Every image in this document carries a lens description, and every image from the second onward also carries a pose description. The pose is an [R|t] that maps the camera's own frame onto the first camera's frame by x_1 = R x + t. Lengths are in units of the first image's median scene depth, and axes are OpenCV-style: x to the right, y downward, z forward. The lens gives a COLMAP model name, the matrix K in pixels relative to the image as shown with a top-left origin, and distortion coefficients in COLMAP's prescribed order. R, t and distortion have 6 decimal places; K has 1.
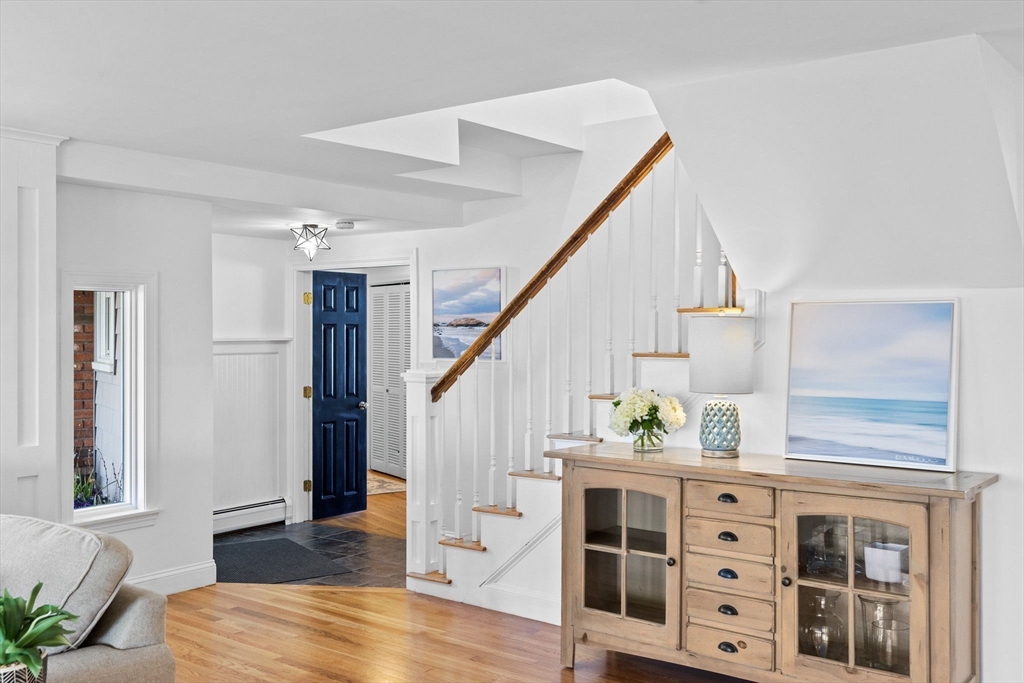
lens RADIAL K [[979.2, 0, 509.8], [0, 979.2, 338.8], [0, 0, 1]] dist [0.001175, 0.000000]
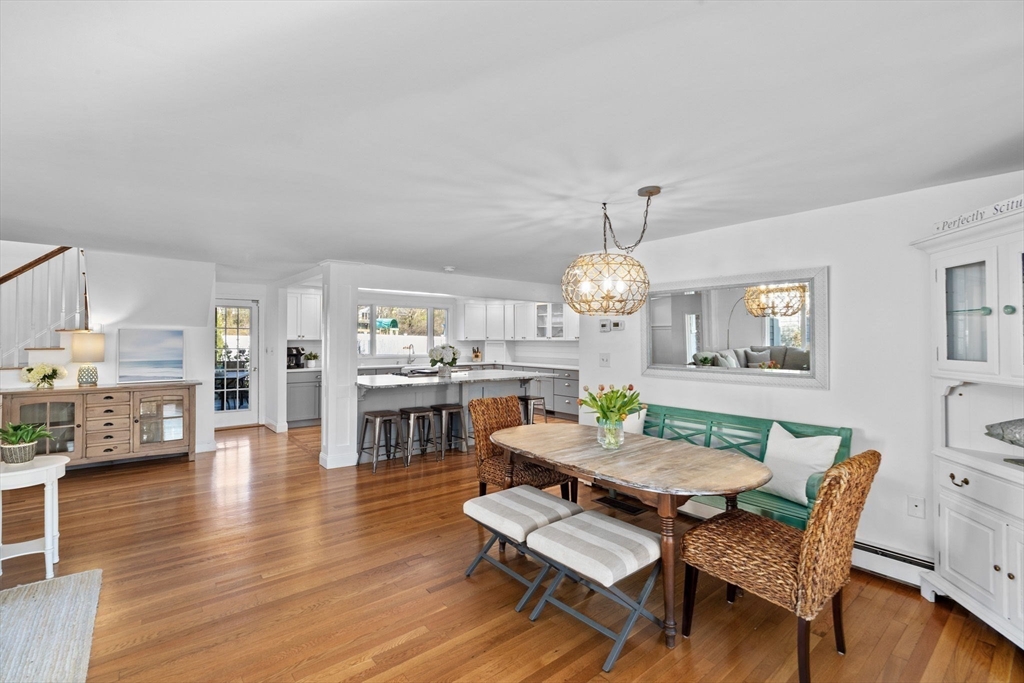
lens RADIAL K [[457.8, 0, 509.6], [0, 457.8, 339.2], [0, 0, 1]] dist [-0.003039, -0.000082]
pose [[0.212164, -0.003290, 0.977228, -0.778078], [0.000600, 0.999995, 0.003236, -0.010923], [-0.977234, -0.000100, 0.212165, -0.396826]]
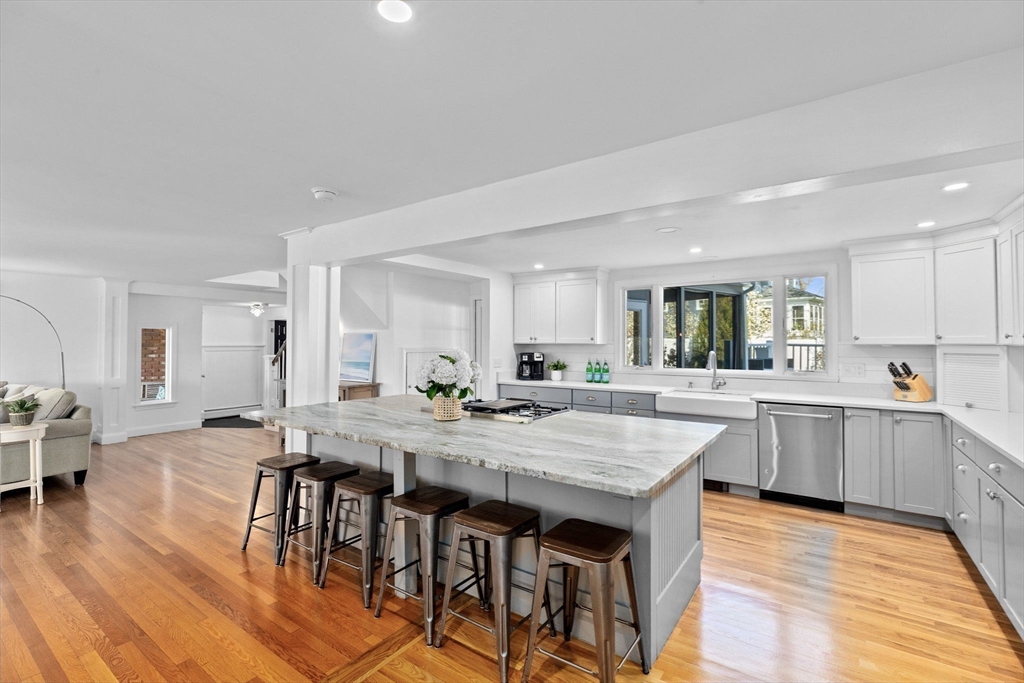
lens RADIAL K [[457.8, 0, 511.1], [0, 457.8, 341.2], [0, 0, 1]] dist [-0.003039, -0.000082]
pose [[0.998870, -0.000302, 0.047517, 0.798553], [0.000811, 0.999942, -0.010700, 0.006688], [-0.047511, 0.010726, 0.998813, -0.600442]]
